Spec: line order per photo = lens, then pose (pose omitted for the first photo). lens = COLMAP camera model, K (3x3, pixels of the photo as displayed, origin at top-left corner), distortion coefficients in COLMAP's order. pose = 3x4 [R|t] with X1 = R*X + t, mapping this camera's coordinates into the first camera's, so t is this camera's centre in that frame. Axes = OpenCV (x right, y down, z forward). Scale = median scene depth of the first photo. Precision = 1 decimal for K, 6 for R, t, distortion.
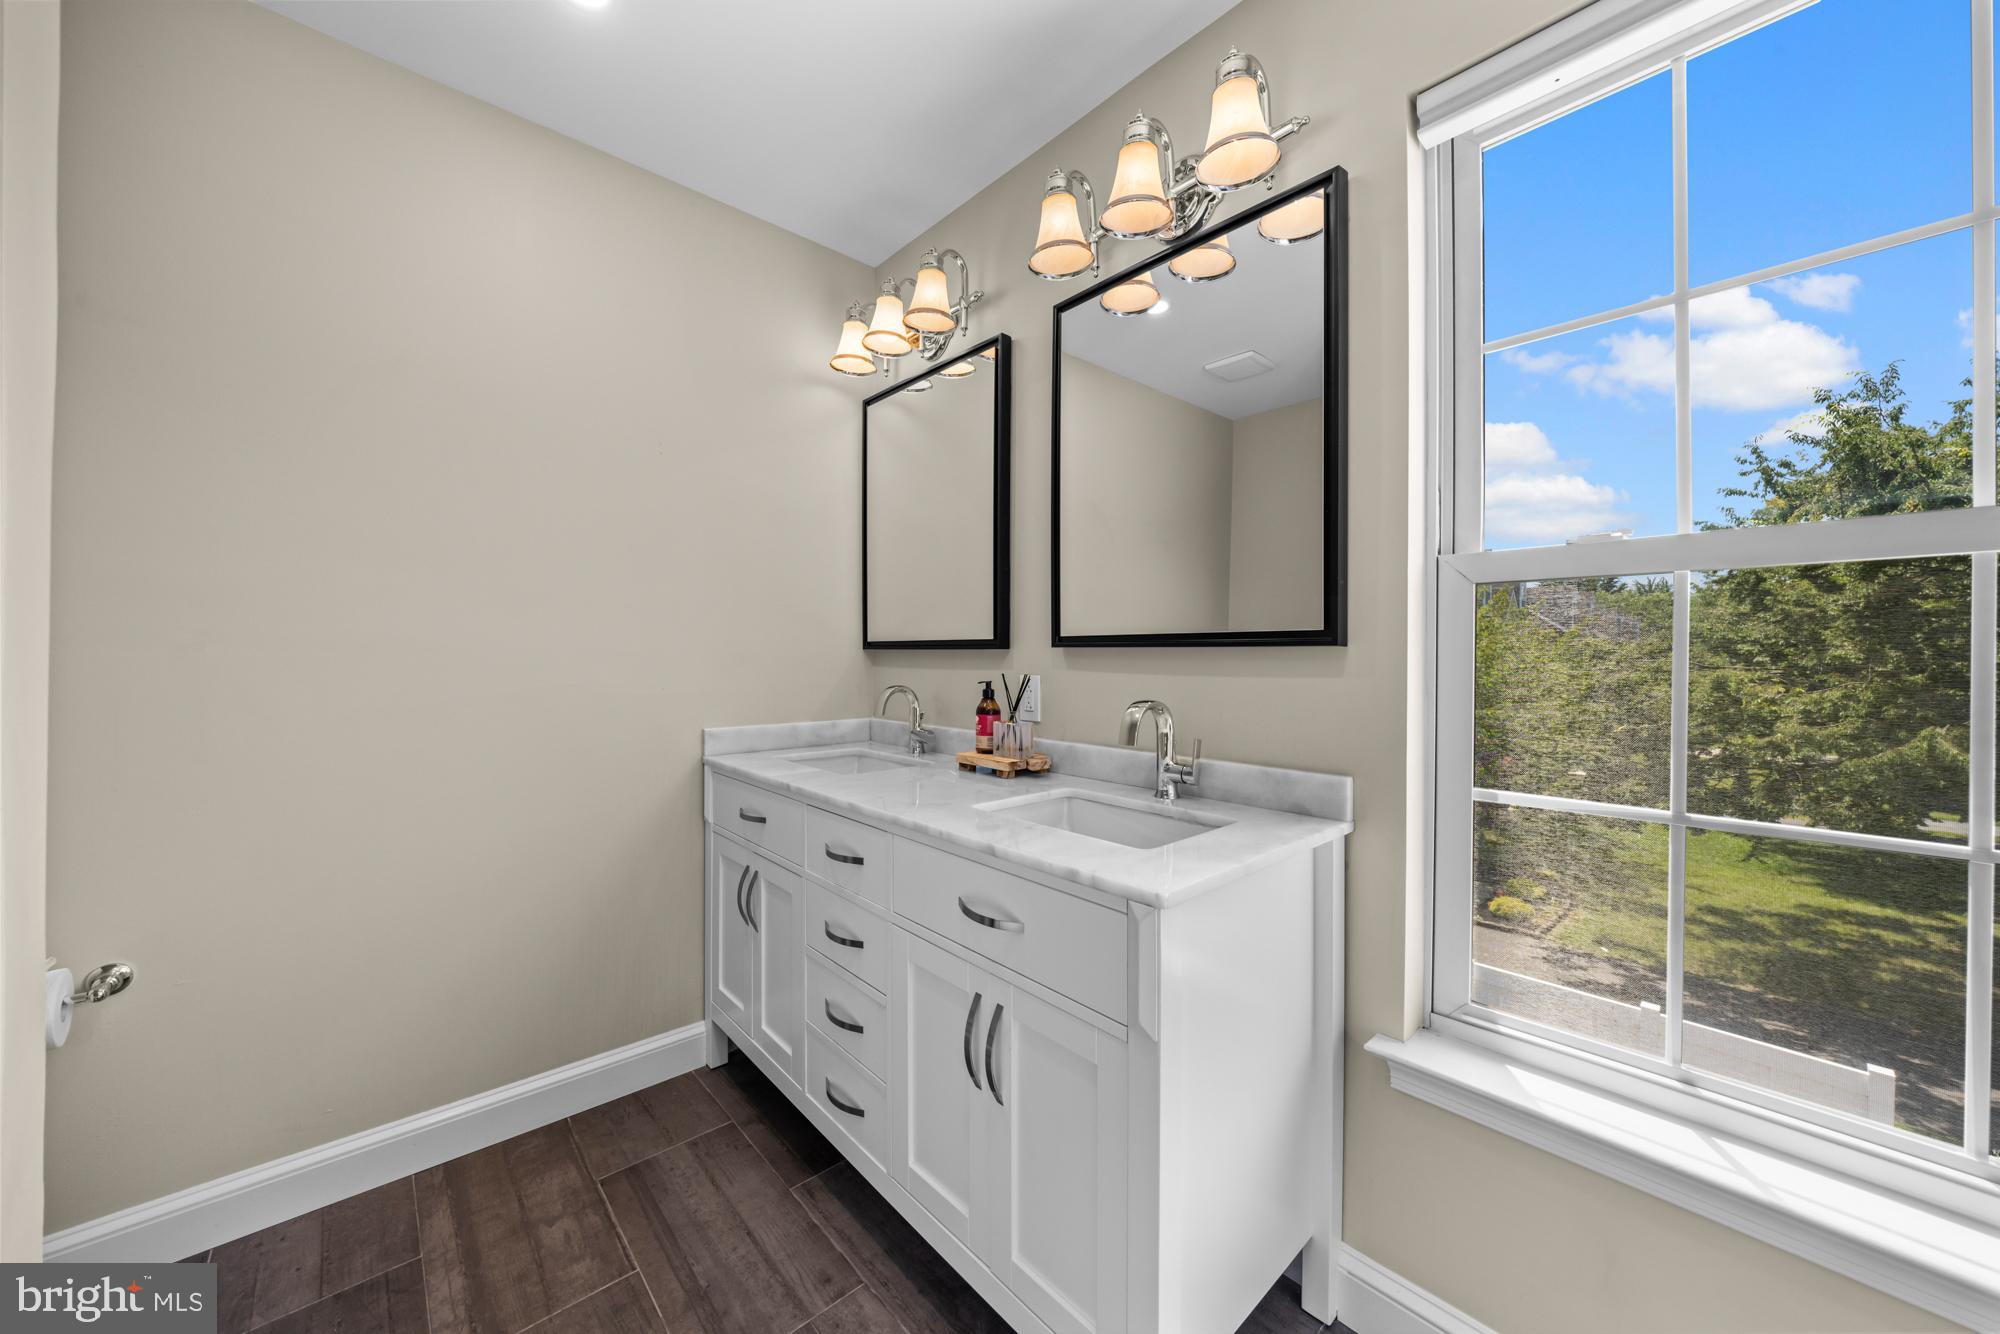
lens RADIAL K [[719.3, 0, 989.2], [0, 719.3, 656.9], [0, 0, 1]] dist [-0.000951, -0.000138]
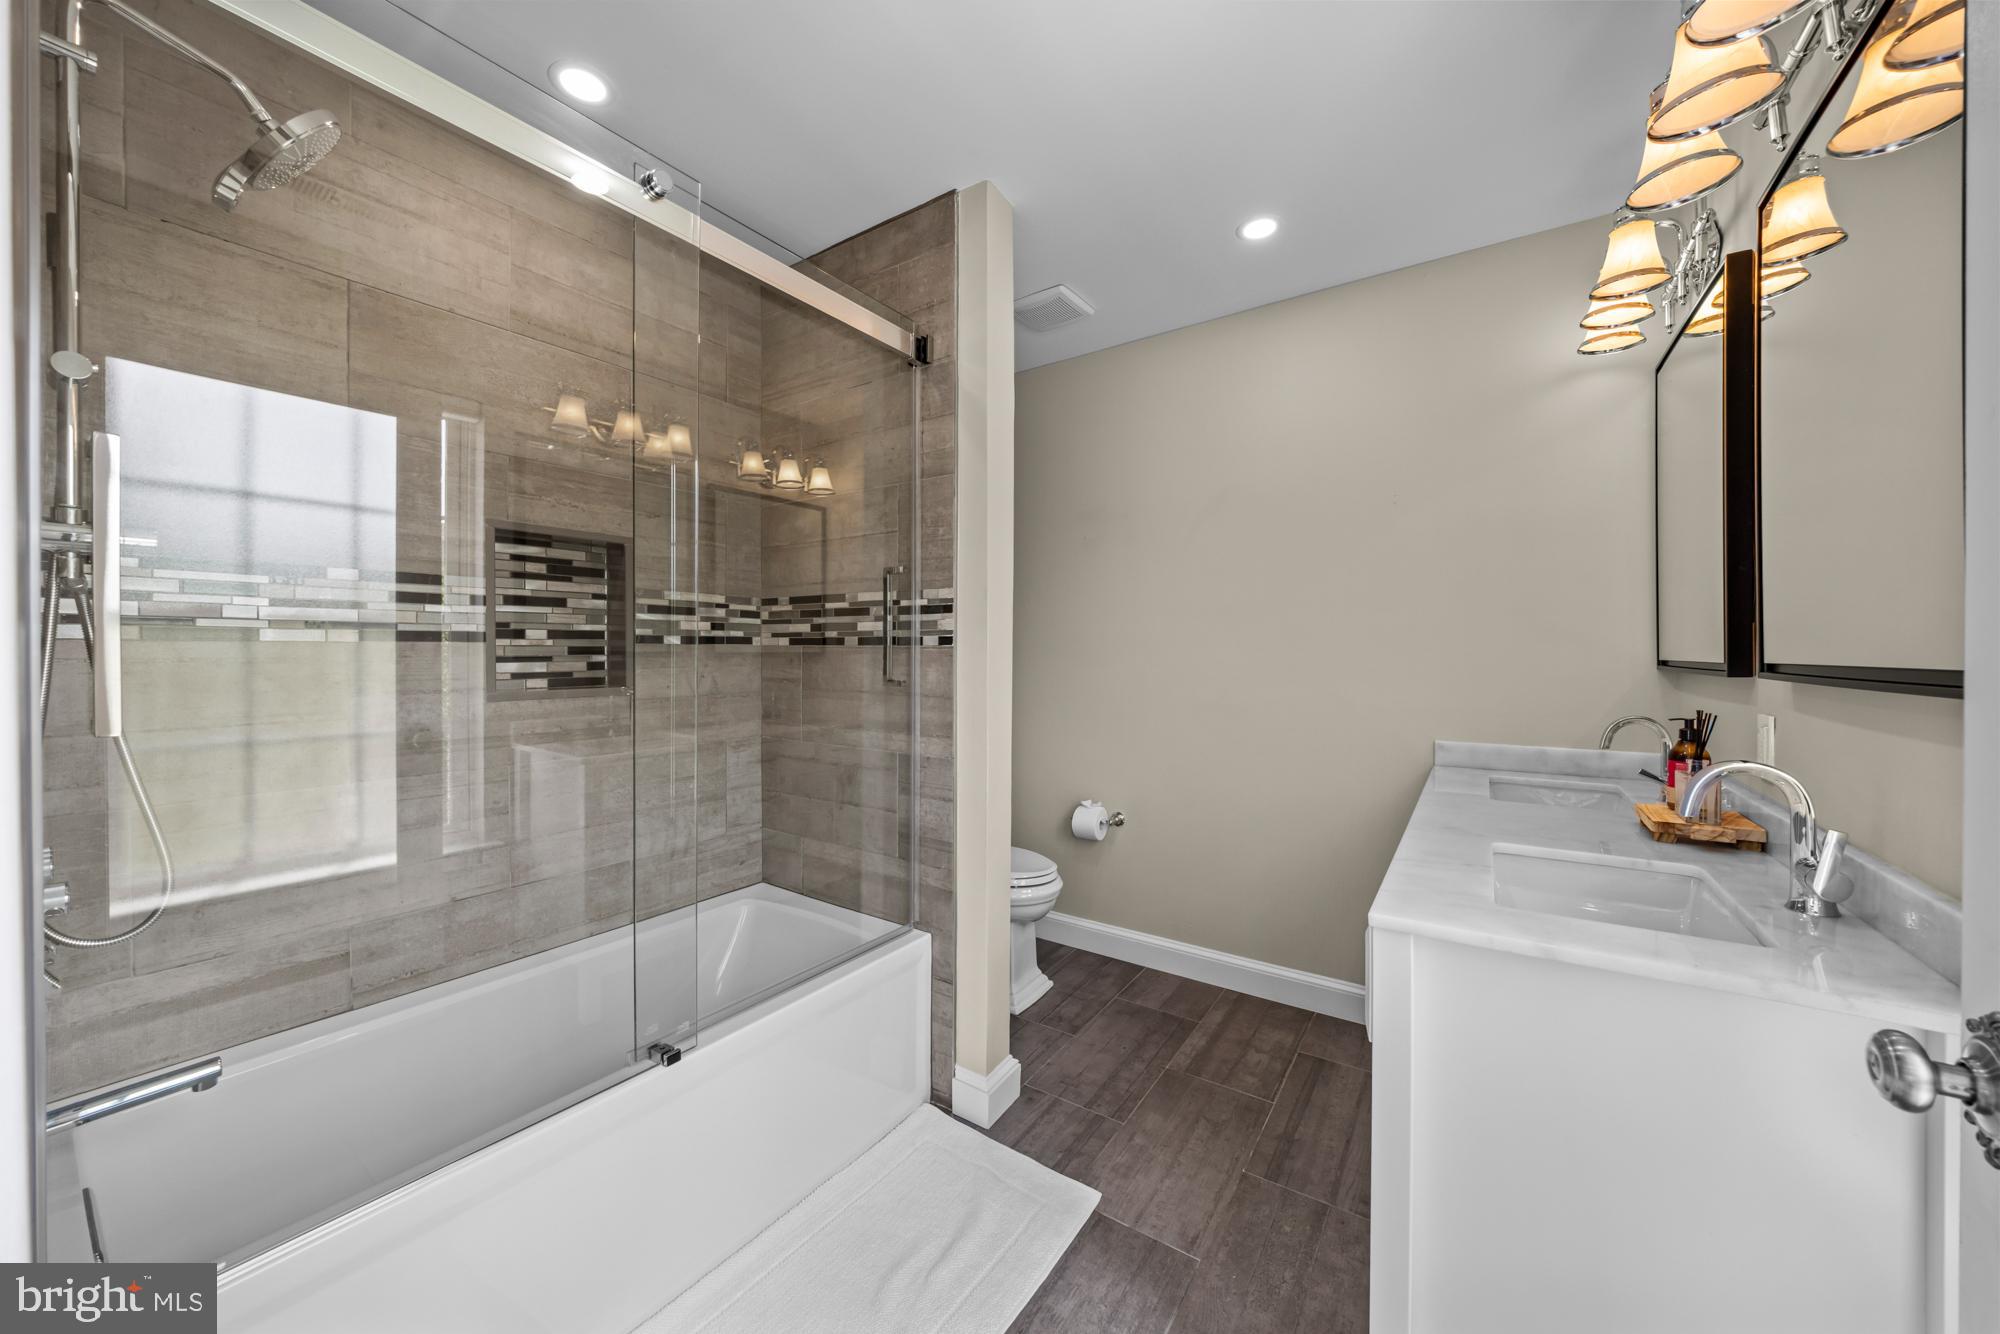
lens RADIAL K [[719.3, 0, 989.2], [0, 719.3, 656.9], [0, 0, 1]] dist [-0.000951, -0.000138]
pose [[0.223929, -0.003012, -0.974601, 0.697595], [0.008380, 0.999964, -0.001165, -0.045985], [0.974569, -0.007906, 0.223946, 0.104948]]
